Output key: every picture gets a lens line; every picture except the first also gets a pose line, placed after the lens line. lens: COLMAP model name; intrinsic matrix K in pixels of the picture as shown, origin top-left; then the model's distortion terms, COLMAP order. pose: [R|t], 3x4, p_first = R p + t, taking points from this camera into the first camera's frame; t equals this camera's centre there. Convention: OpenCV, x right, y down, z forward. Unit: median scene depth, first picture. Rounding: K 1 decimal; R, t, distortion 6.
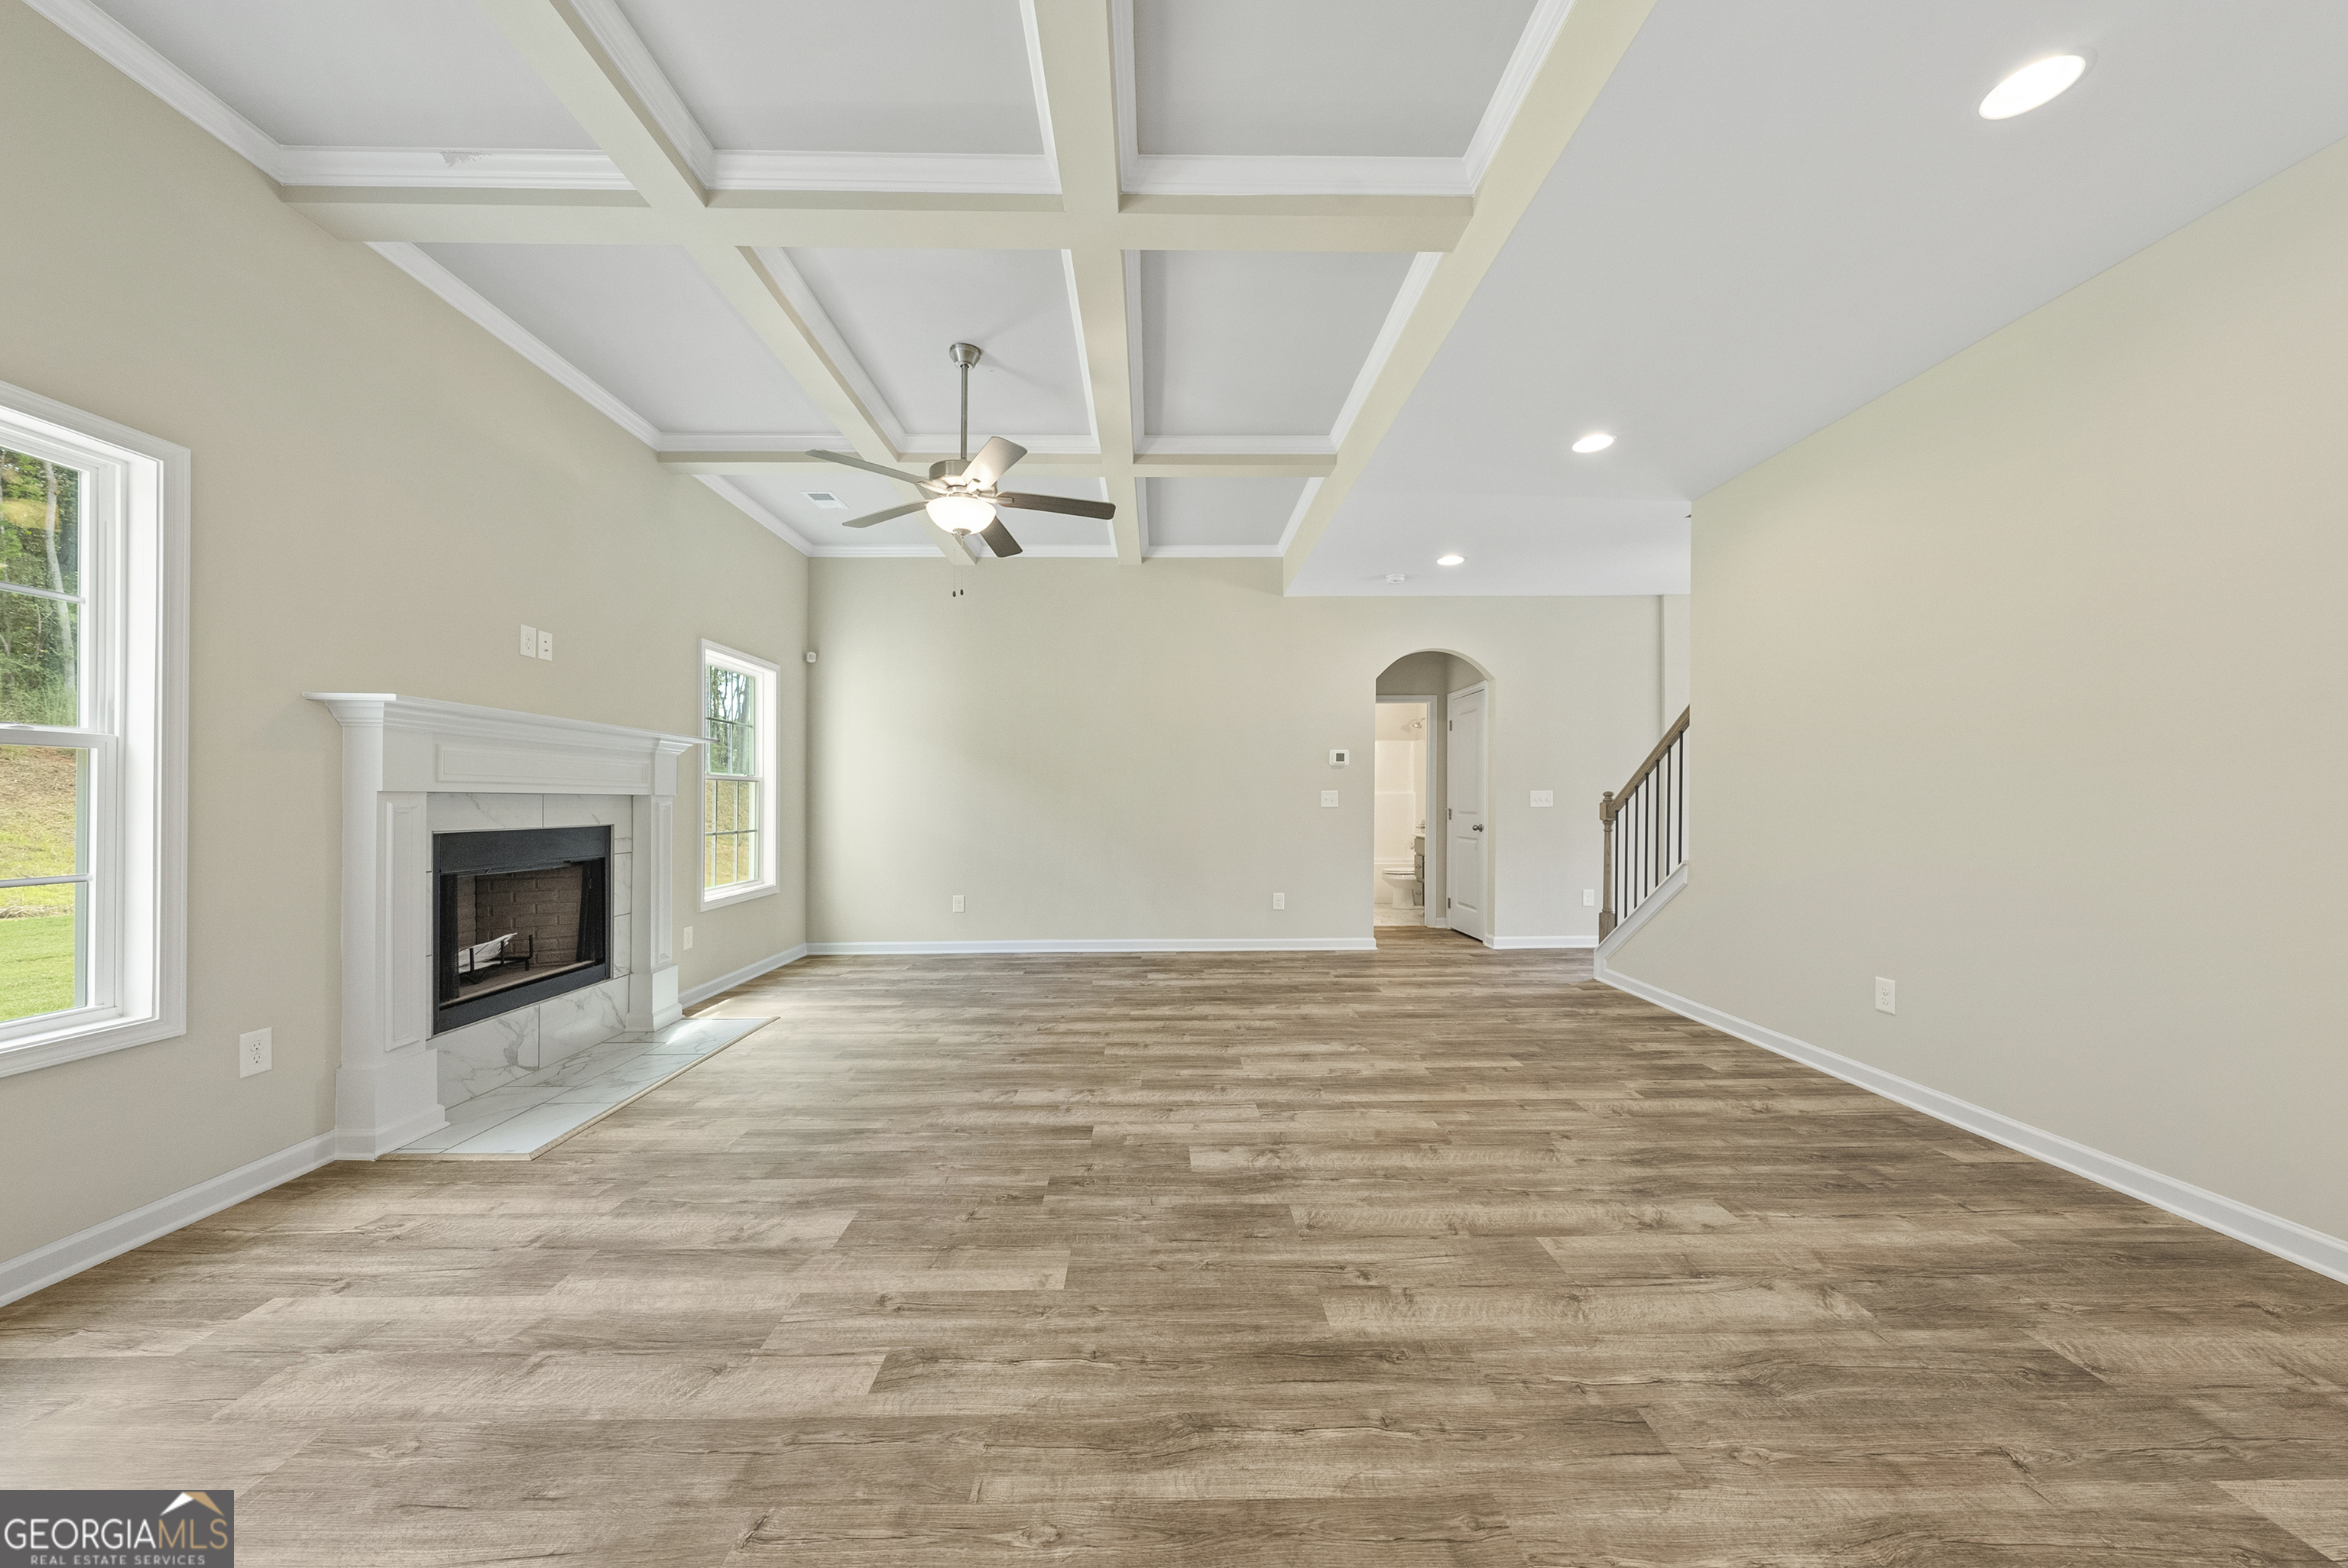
lens RADIAL K [[821.8, 0, 1163.2], [0, 821.8, 796.1], [0, 0, 1]] dist [0.001537, -0.000351]
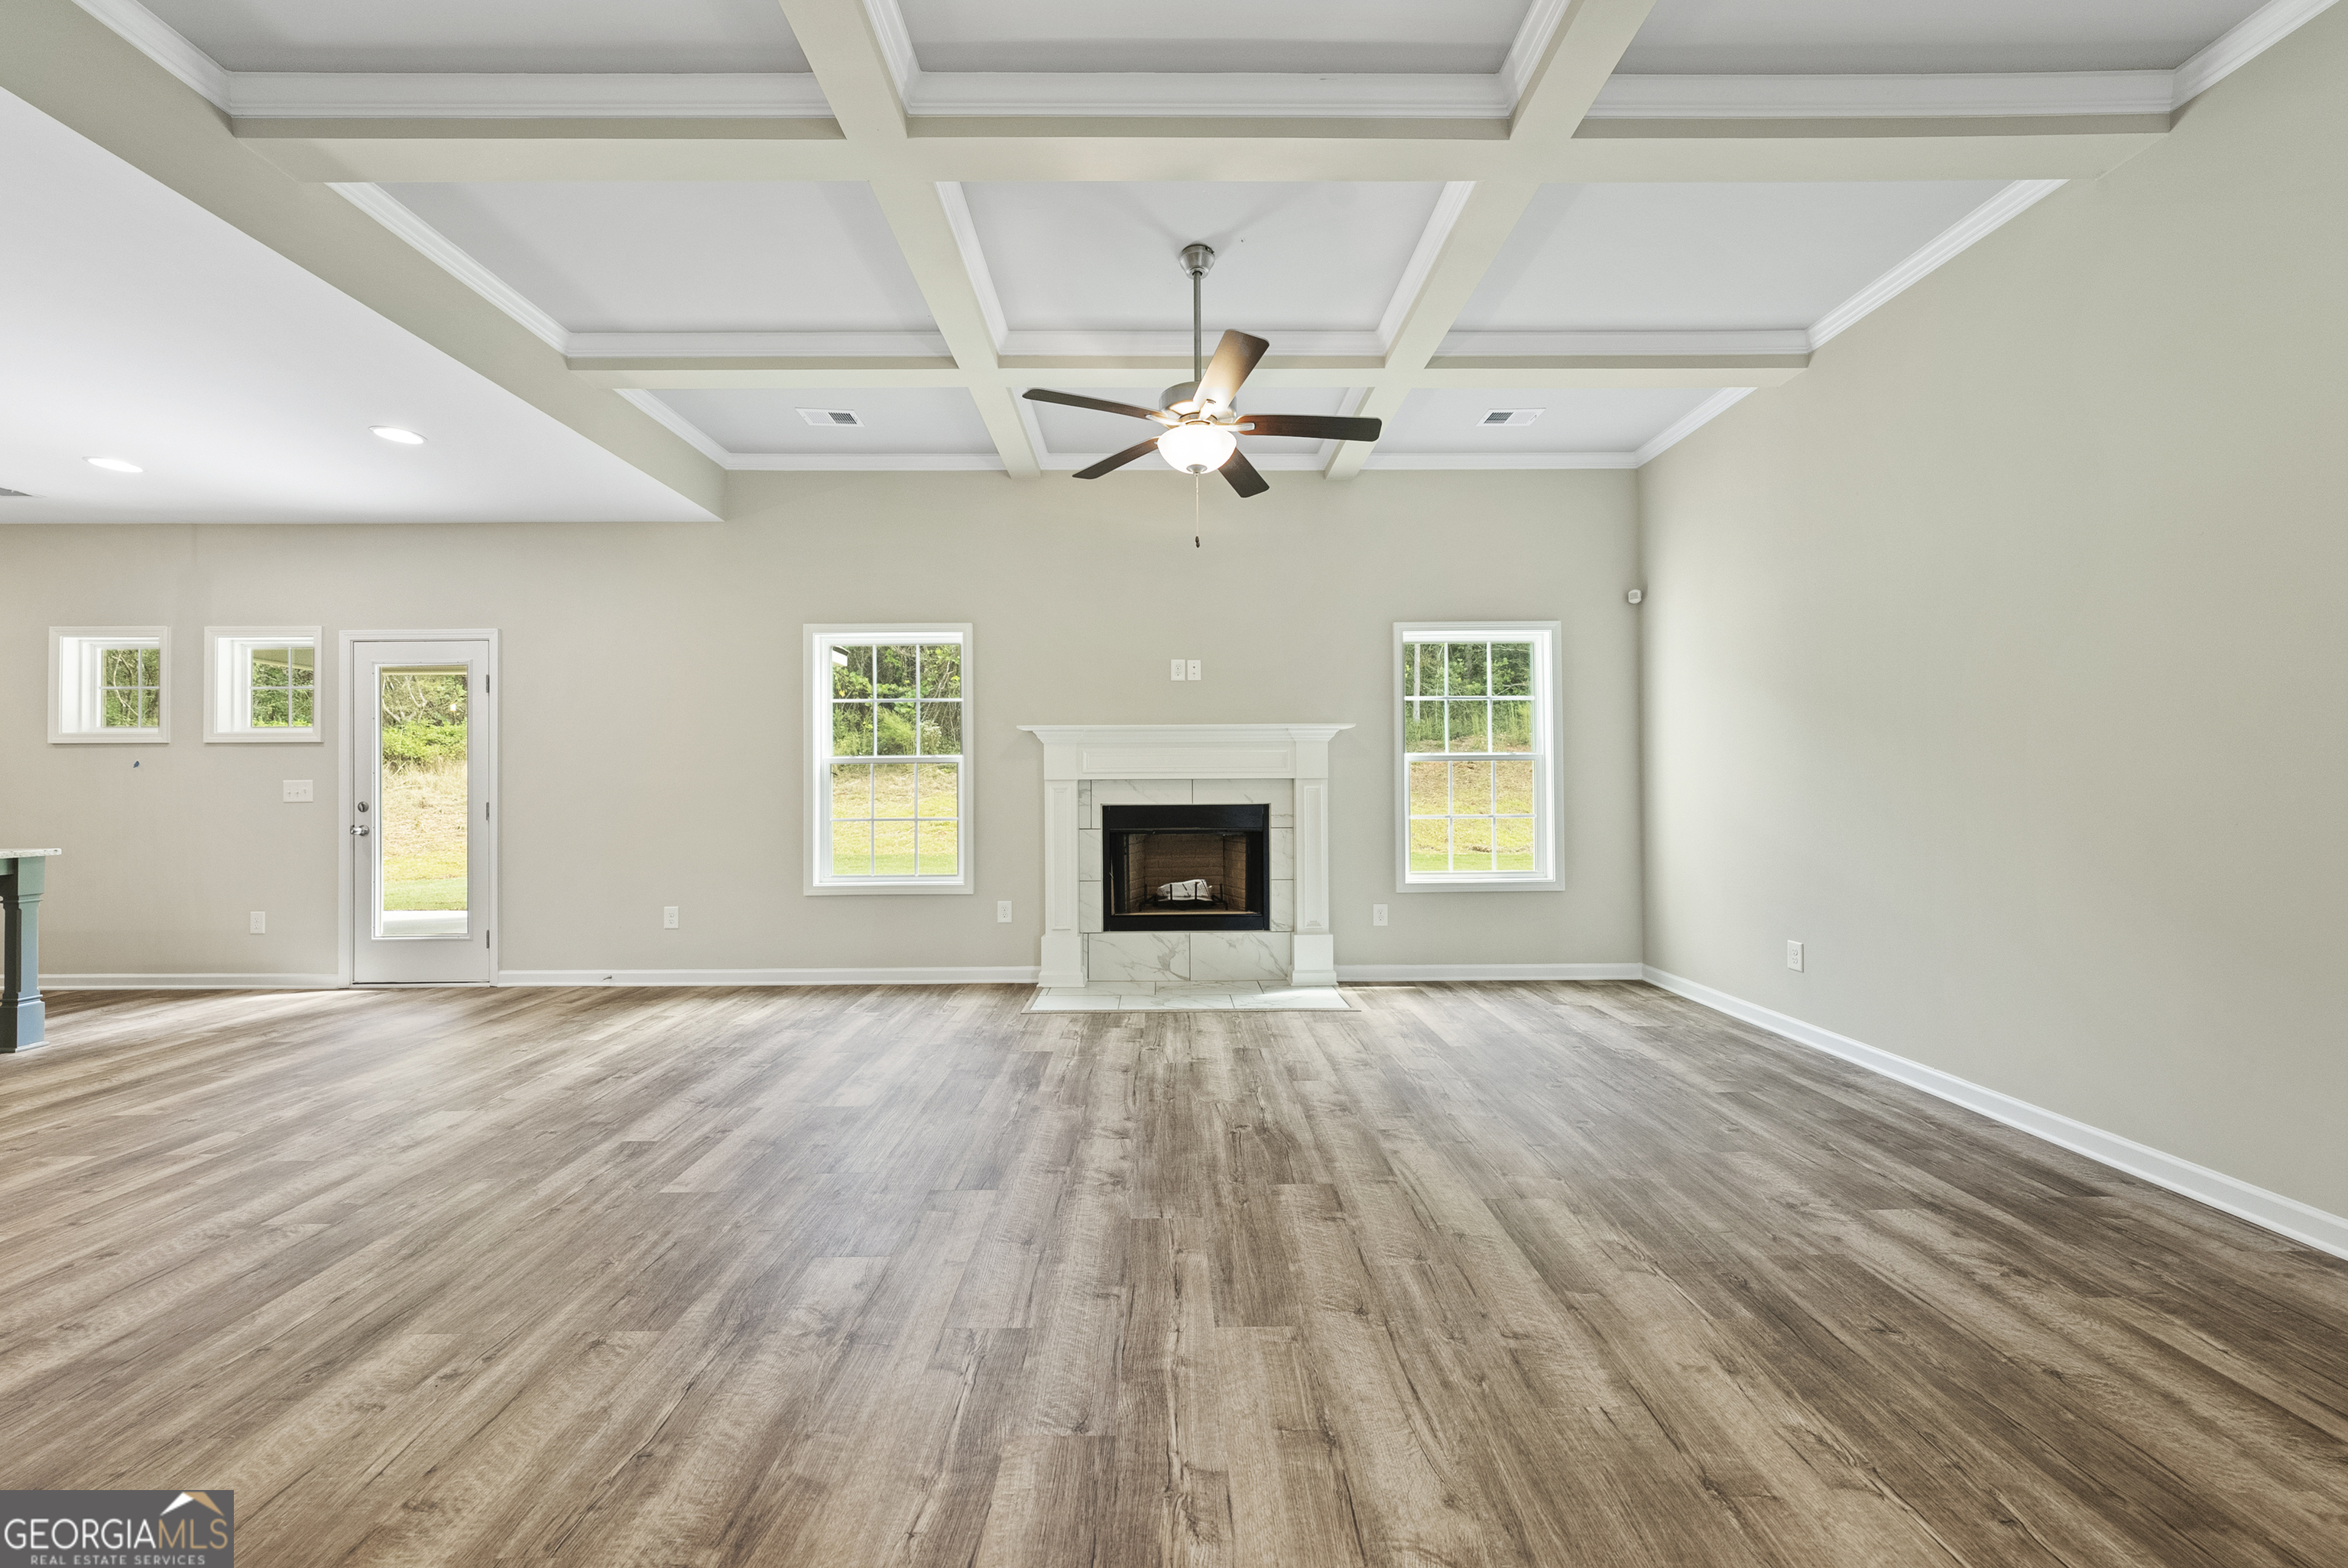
lens RADIAL K [[821.8, 0, 1183.0], [0, 821.8, 776.0], [0, 0, 1]] dist [0.001537, -0.000351]
pose [[-0.016622, -0.007052, -0.999837, 0.603835], [0.015116, 0.999859, -0.007304, 0.001377], [0.999748, -0.015235, -0.016513, 1.001105]]
